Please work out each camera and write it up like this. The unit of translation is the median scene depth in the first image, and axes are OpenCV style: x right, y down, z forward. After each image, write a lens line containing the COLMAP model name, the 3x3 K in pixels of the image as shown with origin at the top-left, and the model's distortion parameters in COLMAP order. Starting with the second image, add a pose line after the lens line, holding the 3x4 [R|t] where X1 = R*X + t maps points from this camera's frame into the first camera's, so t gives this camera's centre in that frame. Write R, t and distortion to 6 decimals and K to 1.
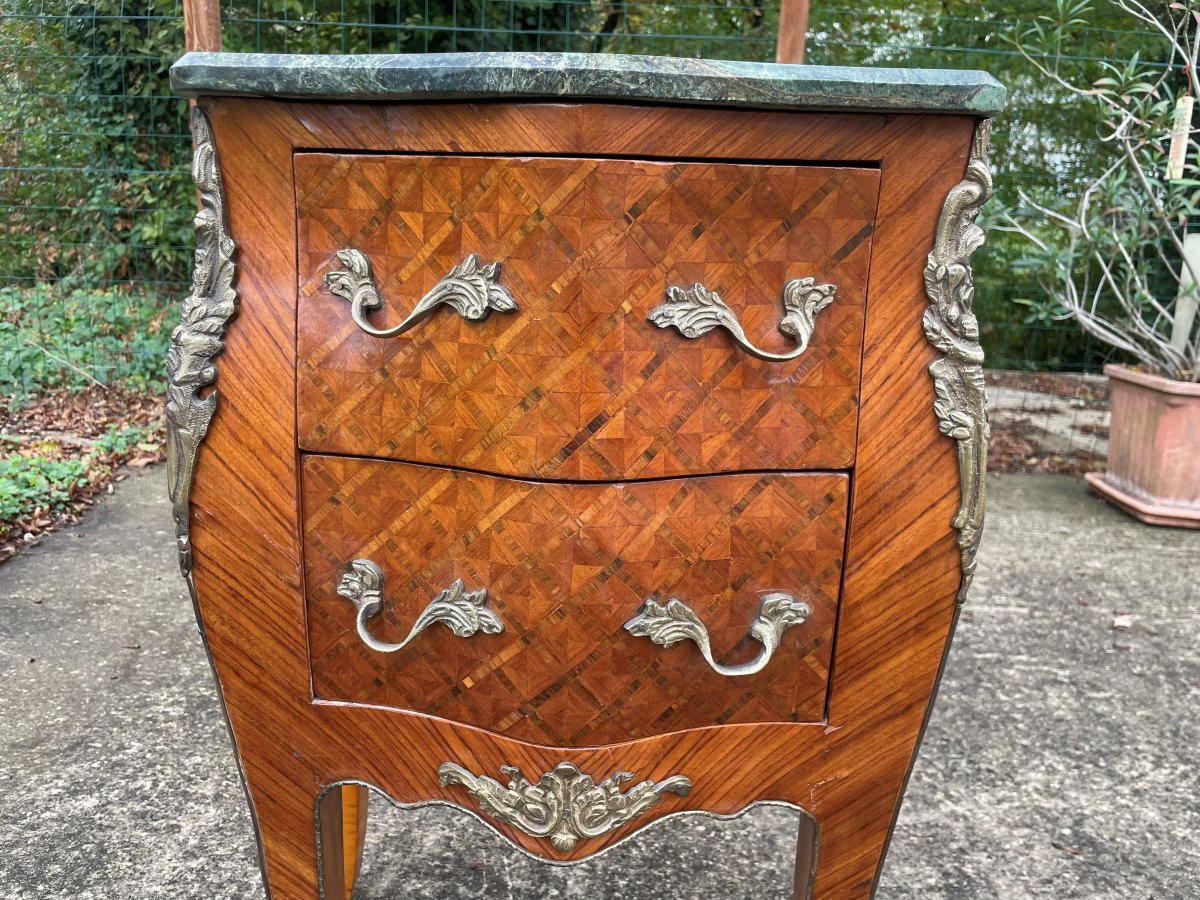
lens RADIAL K [[919.8, 0, 595.3], [0, 919.8, 452.5], [0, 0, 1]] dist [0.085118, -0.121261]
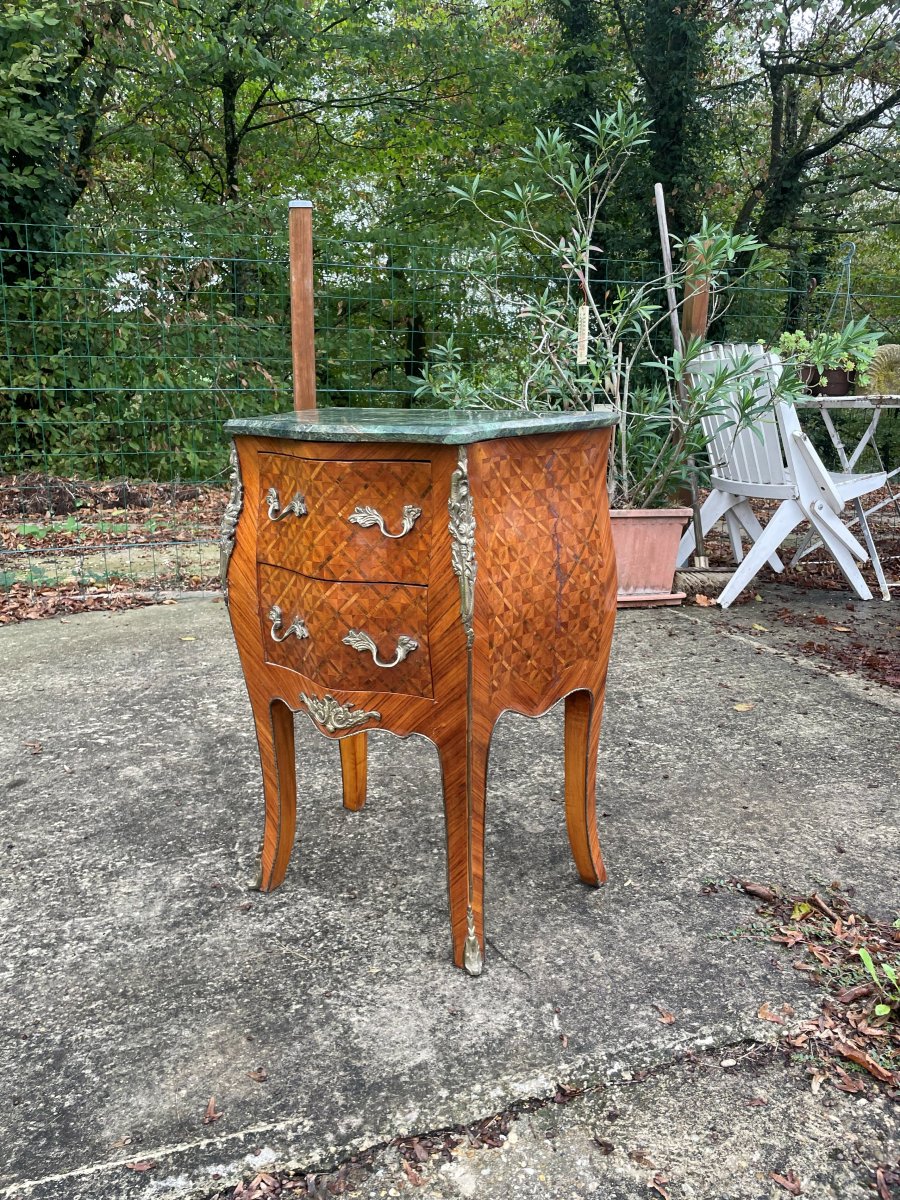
lens RADIAL K [[919.8, 0, 439.2], [0, 919.8, 587.4], [0, 0, 1]] dist [0.085118, -0.121261]
pose [[0.931069, -0.122175, 0.343779, -0.232631], [0.124470, 0.992103, 0.015473, -0.016297], [-0.342955, 0.028384, 0.938923, -0.525859]]
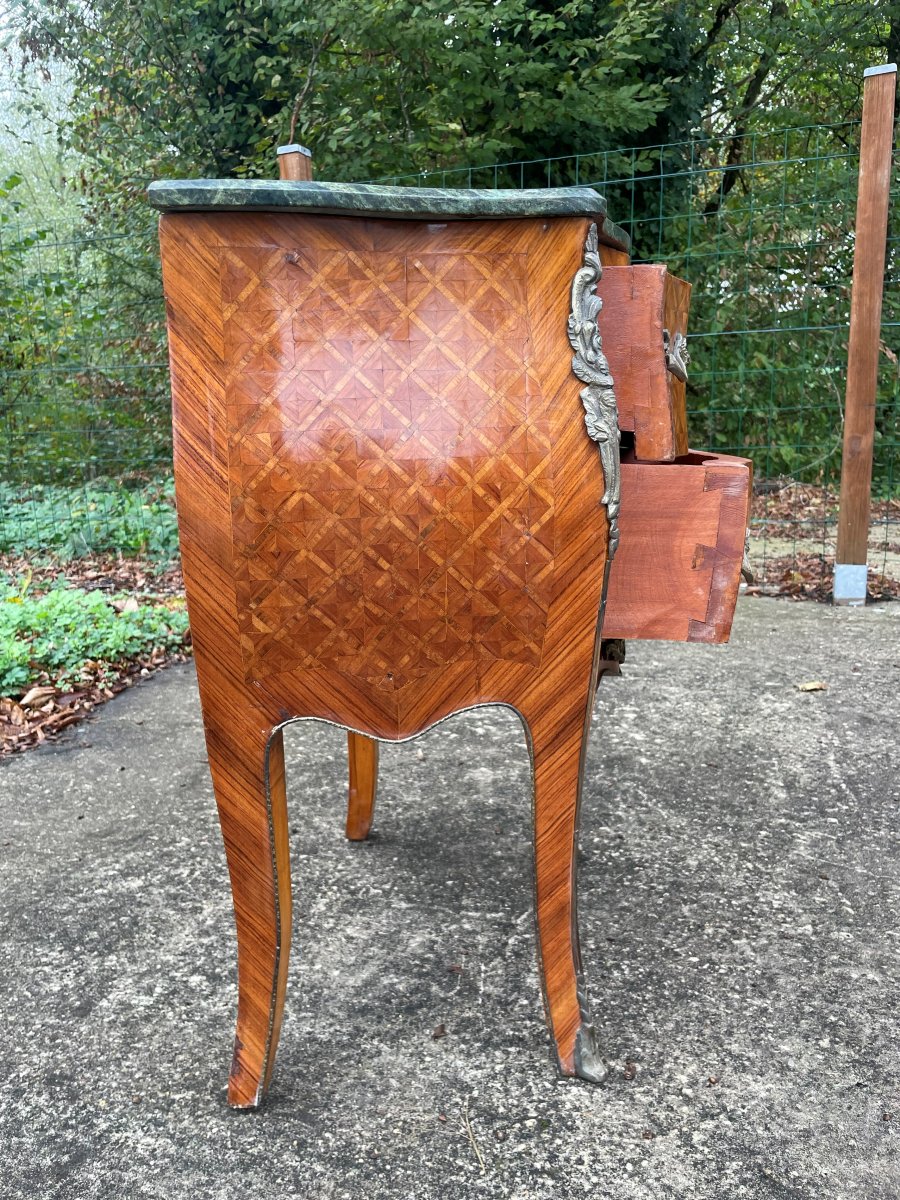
lens RADIAL K [[919.8, 0, 454.3], [0, 919.8, 590.4], [0, 0, 1]] dist [0.085118, -0.121261]
pose [[0.957867, -0.017384, -0.286685, 0.157436], [0.005318, 0.999069, -0.042812, 0.071792], [0.287163, 0.039483, 0.957068, 0.018070]]
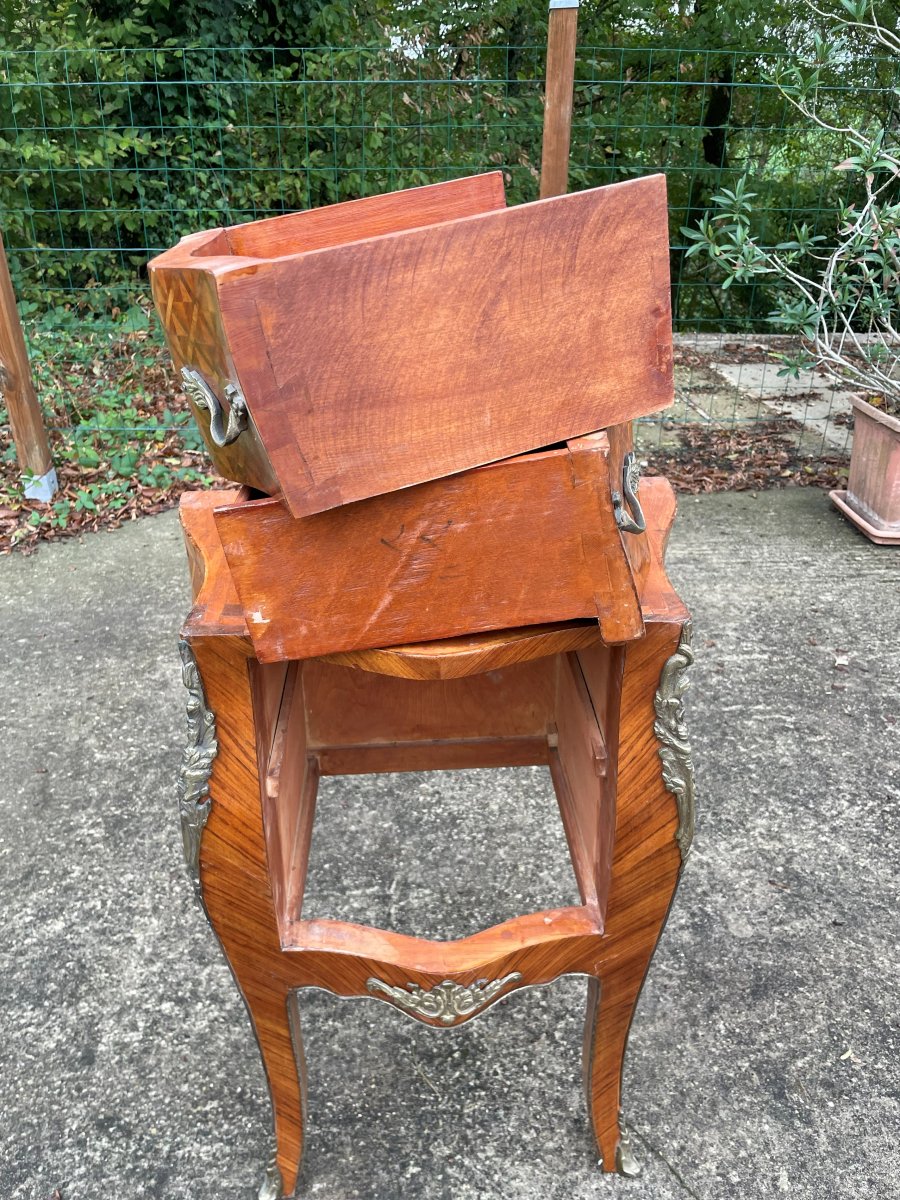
lens RADIAL K [[919.8, 0, 446.2], [0, 919.8, 608.1], [0, 0, 1]] dist [0.085118, -0.121261]
pose [[0.994733, -0.083796, 0.059022, -0.037935], [0.067500, 0.968918, 0.237996, -0.338860], [-0.077131, -0.232758, 0.969471, -0.216952]]
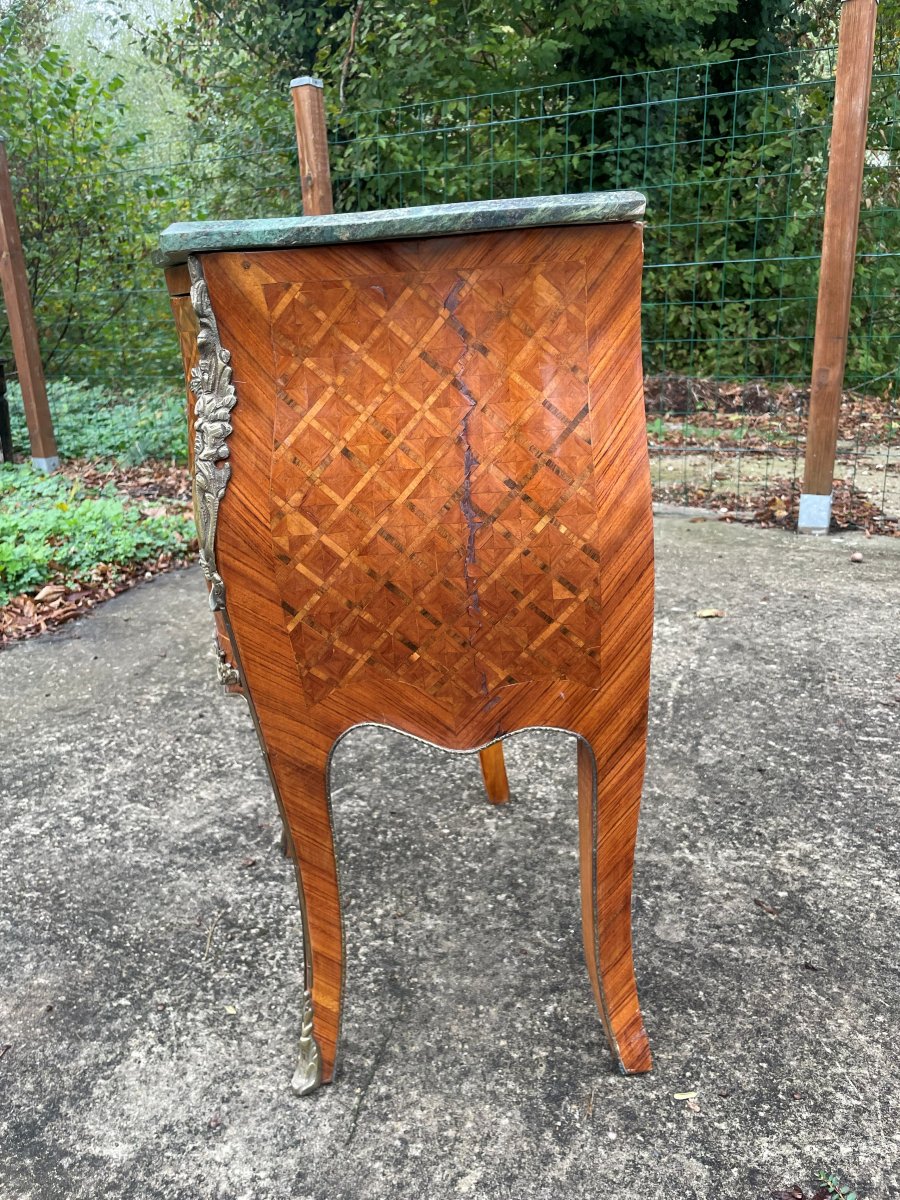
lens RADIAL K [[919.8, 0, 447.8], [0, 919.8, 586.7], [0, 0, 1]] dist [0.085118, -0.121261]
pose [[0.910293, 0.050145, -0.410917, 0.584351], [-0.025313, 0.997521, 0.065653, 0.015565], [0.413191, -0.049362, 0.909306, -0.056630]]
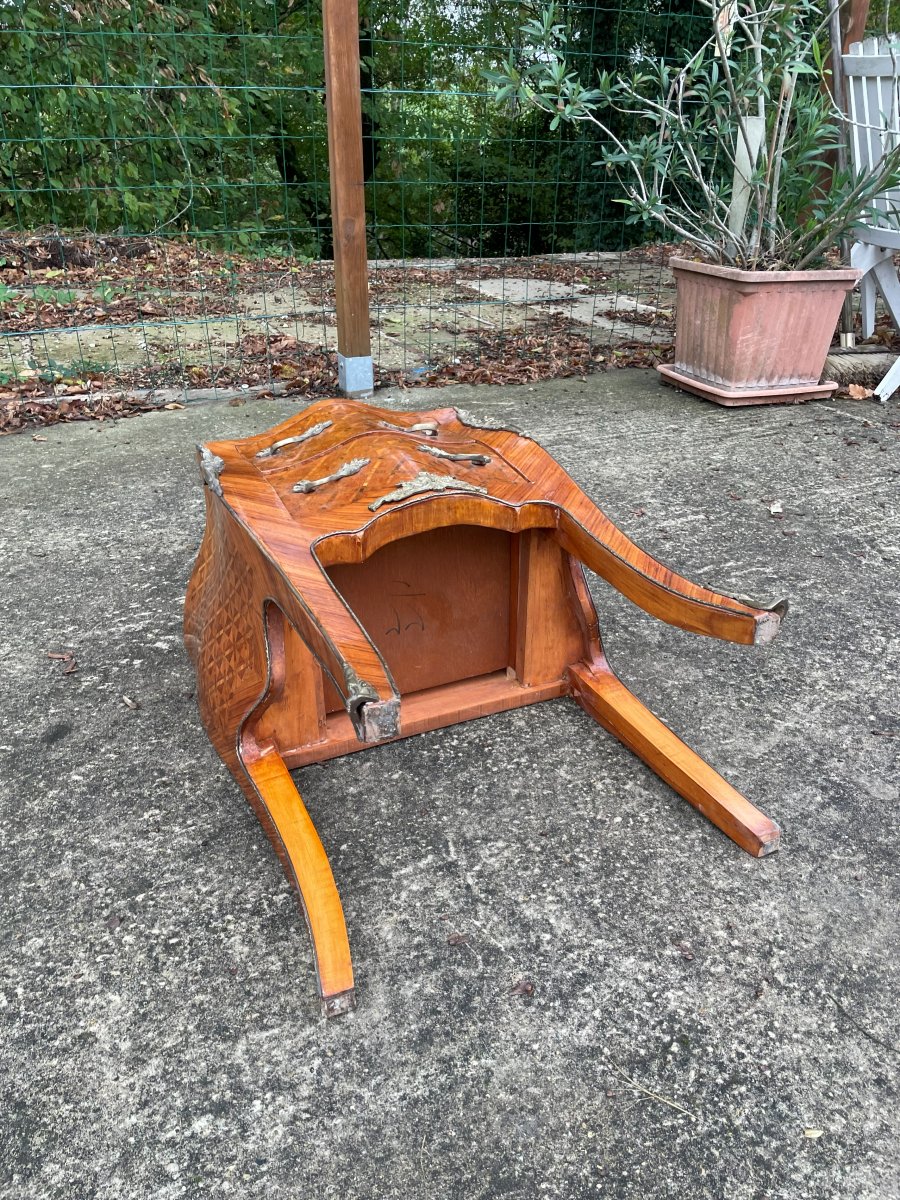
lens RADIAL K [[919.8, 0, 460.4], [0, 919.8, 605.4], [0, 0, 1]] dist [0.085118, -0.121261]
pose [[0.894533, -0.241307, 0.376274, -0.365243], [0.134202, 0.947918, 0.288862, -0.134178], [-0.426381, -0.207900, 0.880328, 0.228991]]
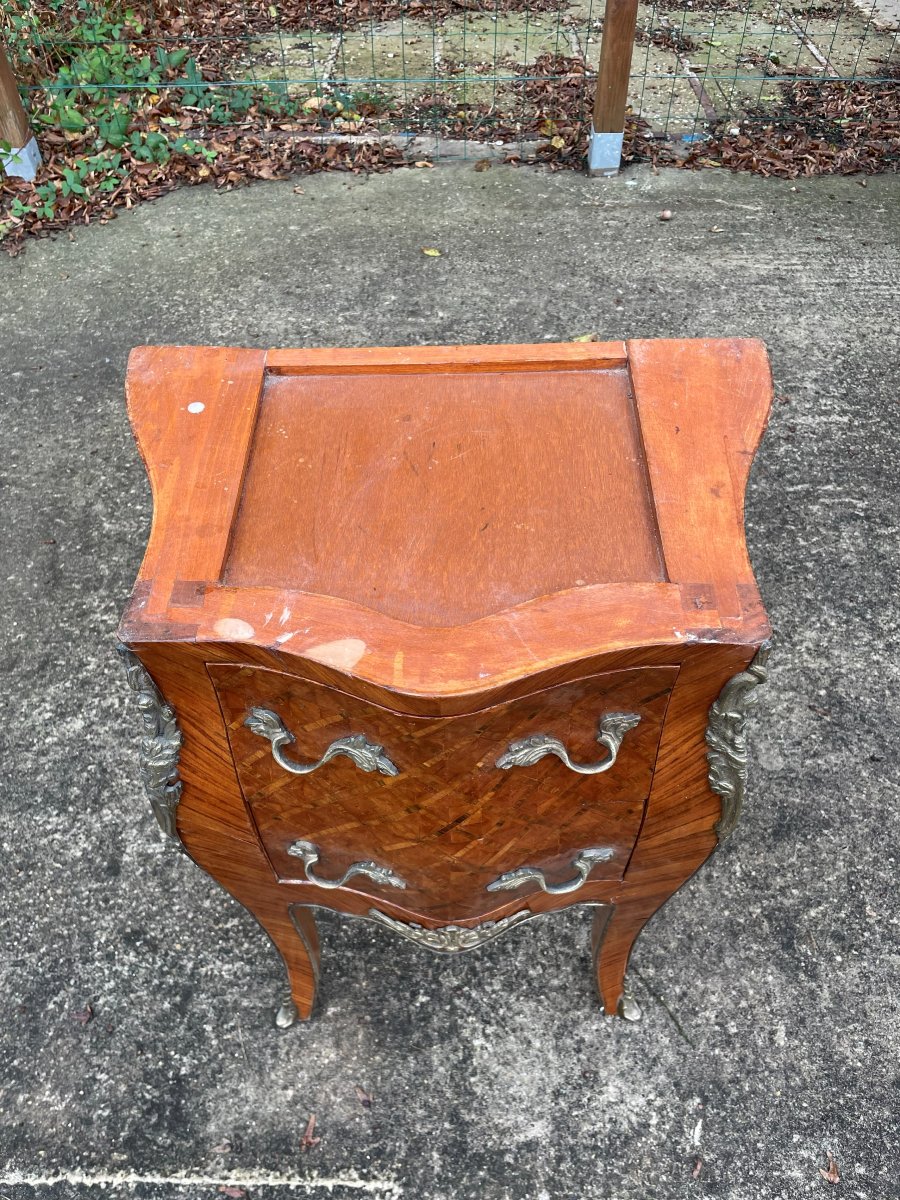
lens RADIAL K [[919.8, 0, 439.4], [0, 919.8, 600.5], [0, 0, 1]] dist [0.085118, -0.121261]
pose [[0.997698, -0.064069, -0.022230, 0.007197], [0.065260, 0.817891, 0.571661, -0.487940], [-0.018444, -0.571795, 0.820189, 0.015289]]
